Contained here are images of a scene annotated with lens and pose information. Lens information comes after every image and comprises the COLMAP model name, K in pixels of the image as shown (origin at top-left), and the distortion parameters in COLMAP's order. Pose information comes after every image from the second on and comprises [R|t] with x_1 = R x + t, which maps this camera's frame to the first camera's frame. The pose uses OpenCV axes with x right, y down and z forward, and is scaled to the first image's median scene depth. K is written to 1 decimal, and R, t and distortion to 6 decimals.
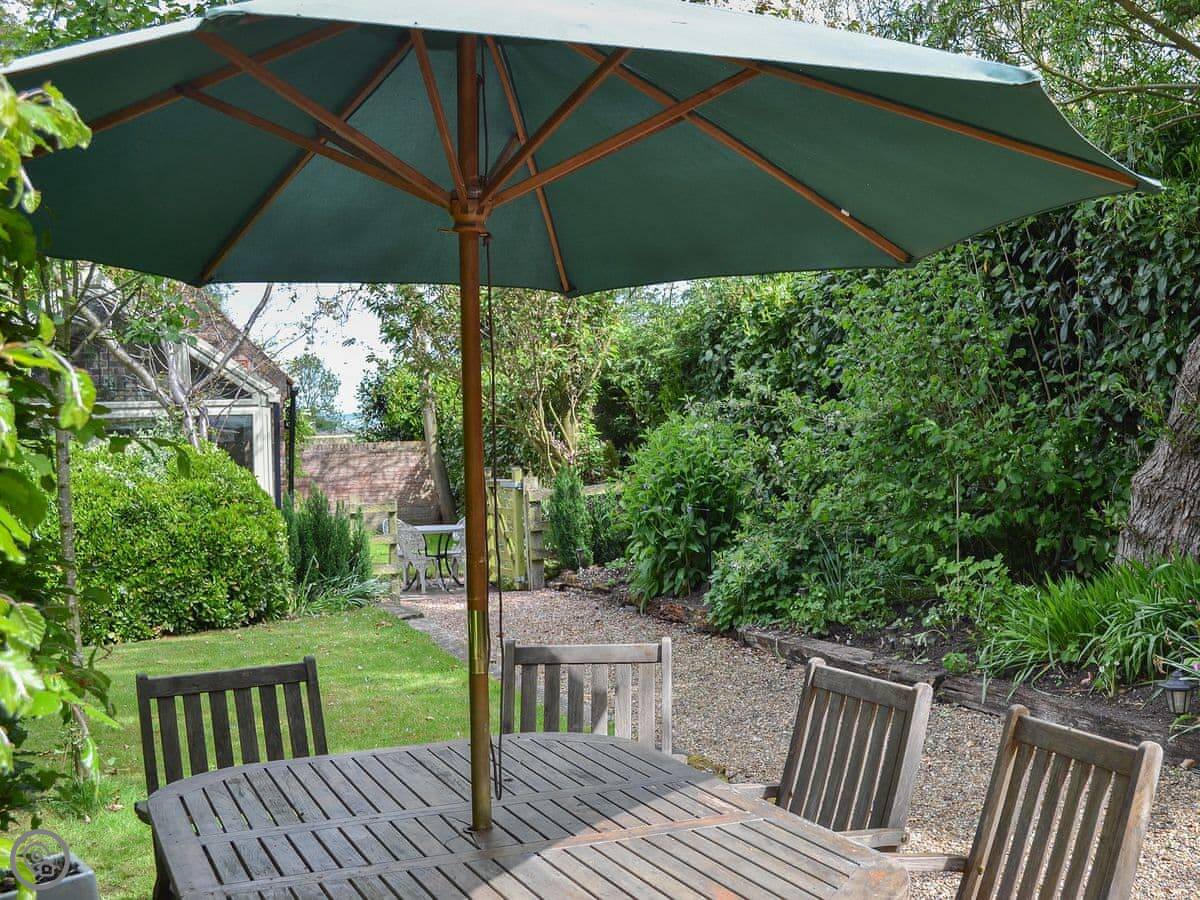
lens RADIAL K [[1304.5, 0, 600.0], [0, 1304.5, 450.0], [0, 0, 1]] dist [0.002668, 0.001444]
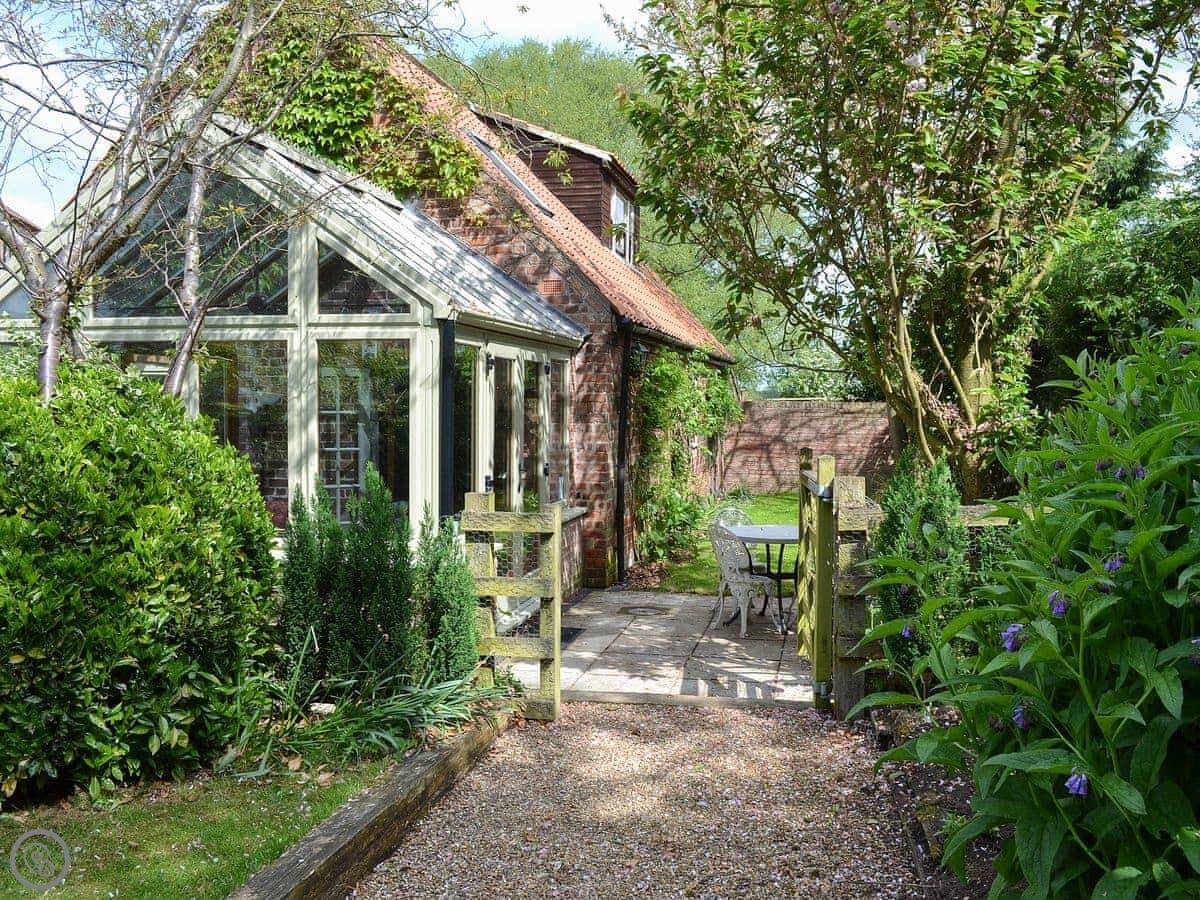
lens RADIAL K [[1003.6, 0, 720.1], [0, 1003.6, 452.8], [0, 0, 1]] dist [-0.003450, -0.003964]
pose [[0.926283, 0.052338, -0.373176, 0.035988], [-0.036826, 0.998140, 0.048582, -0.003482], [0.375024, -0.031258, 0.926488, 0.634313]]
